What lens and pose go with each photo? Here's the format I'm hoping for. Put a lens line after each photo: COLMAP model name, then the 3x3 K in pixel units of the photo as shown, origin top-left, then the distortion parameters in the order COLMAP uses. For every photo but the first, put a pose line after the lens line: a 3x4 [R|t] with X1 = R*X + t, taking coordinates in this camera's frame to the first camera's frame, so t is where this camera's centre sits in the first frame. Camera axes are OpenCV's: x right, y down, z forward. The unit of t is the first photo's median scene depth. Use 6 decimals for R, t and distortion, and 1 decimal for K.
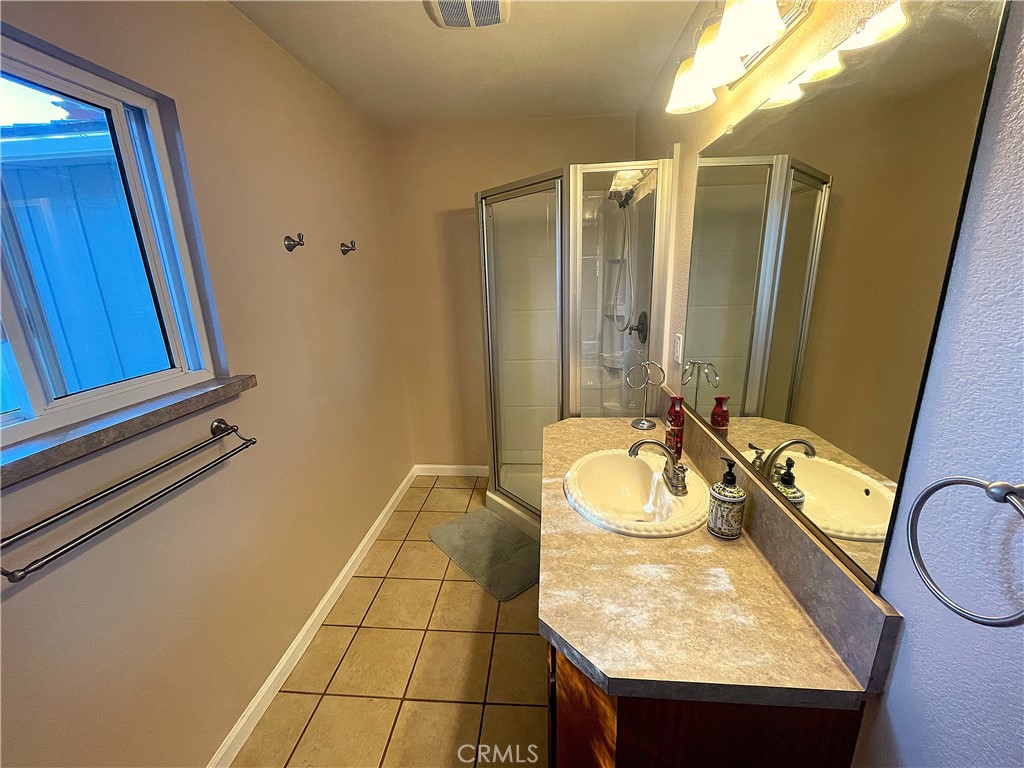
lens RADIAL K [[416.3, 0, 515.7], [0, 416.3, 382.4], [0, 0, 1]] dist [-0.002347, -0.000386]
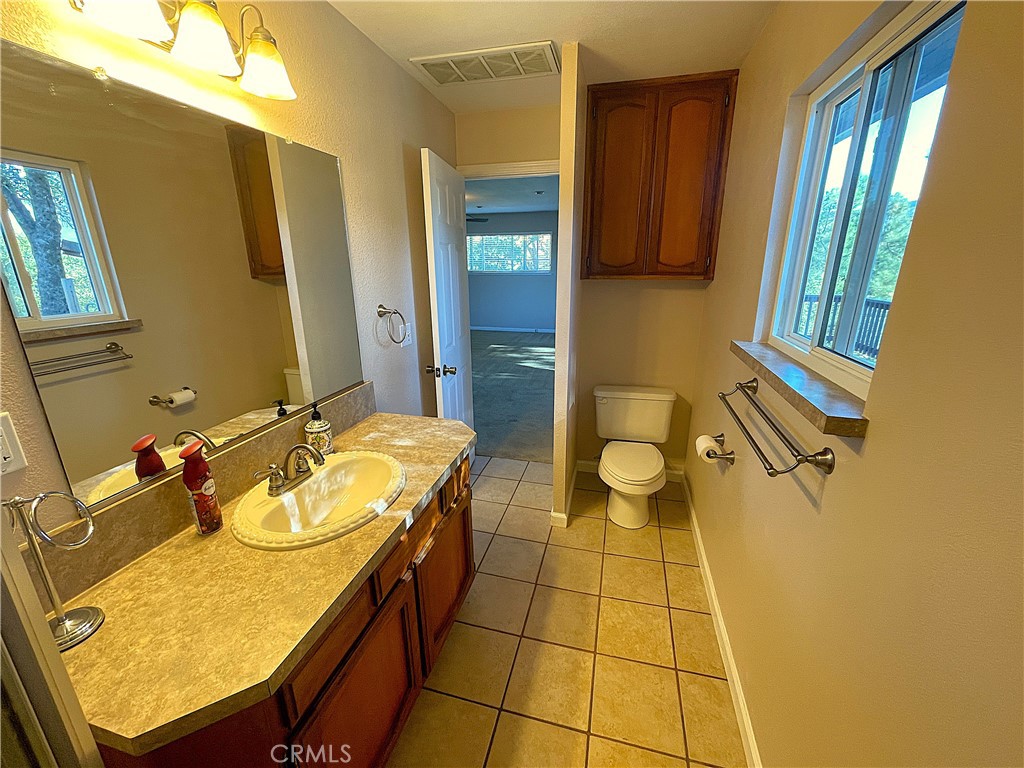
lens RADIAL K [[416.3, 0, 516.6], [0, 416.3, 382.4], [0, 0, 1]] dist [-0.002347, -0.000386]
pose [[-0.983938, -0.015798, 0.177808, -0.425964], [0.078979, 0.854753, 0.512991, -0.577305], [-0.160086, 0.518795, -0.839776, 2.214598]]
